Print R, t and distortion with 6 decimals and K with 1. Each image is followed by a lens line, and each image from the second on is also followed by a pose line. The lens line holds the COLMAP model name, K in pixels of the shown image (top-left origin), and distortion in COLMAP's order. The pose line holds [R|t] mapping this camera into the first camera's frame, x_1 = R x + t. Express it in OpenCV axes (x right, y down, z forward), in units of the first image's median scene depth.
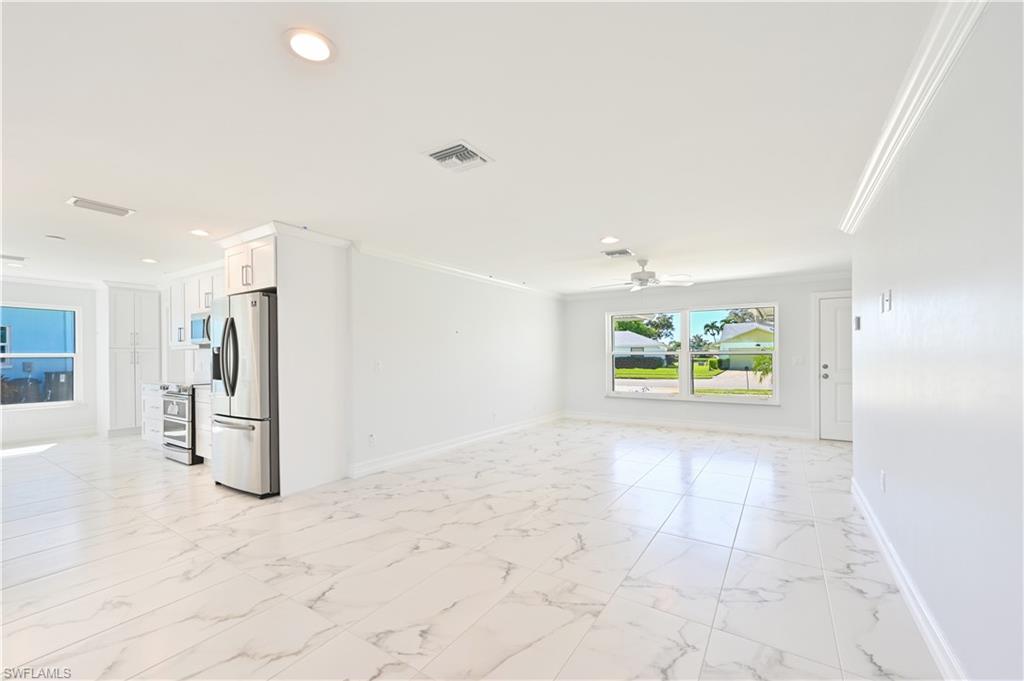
lens RADIAL K [[414.7, 0, 515.8], [0, 414.7, 350.9], [0, 0, 1]] dist [0.000489, -0.000028]
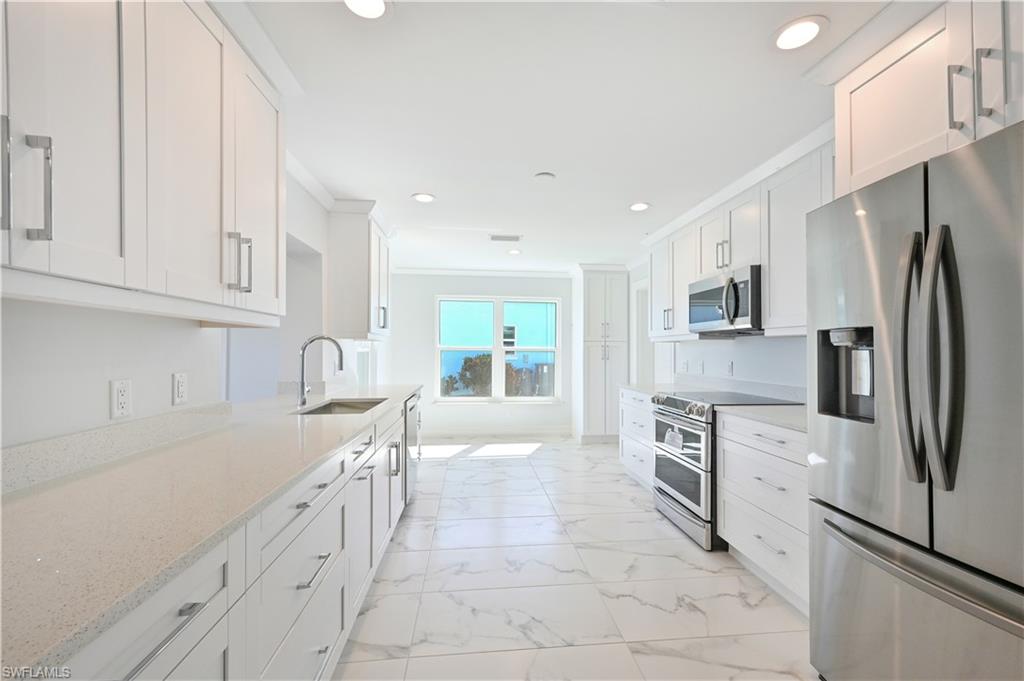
lens RADIAL K [[414.7, 0, 513.2], [0, 414.7, 344.7], [0, 0, 1]] dist [0.000489, -0.000028]
pose [[0.618805, 0.001518, -0.785543, -0.403016], [-0.008682, 0.999950, -0.004907, 0.006990], [0.785497, 0.009856, 0.618787, 0.359197]]
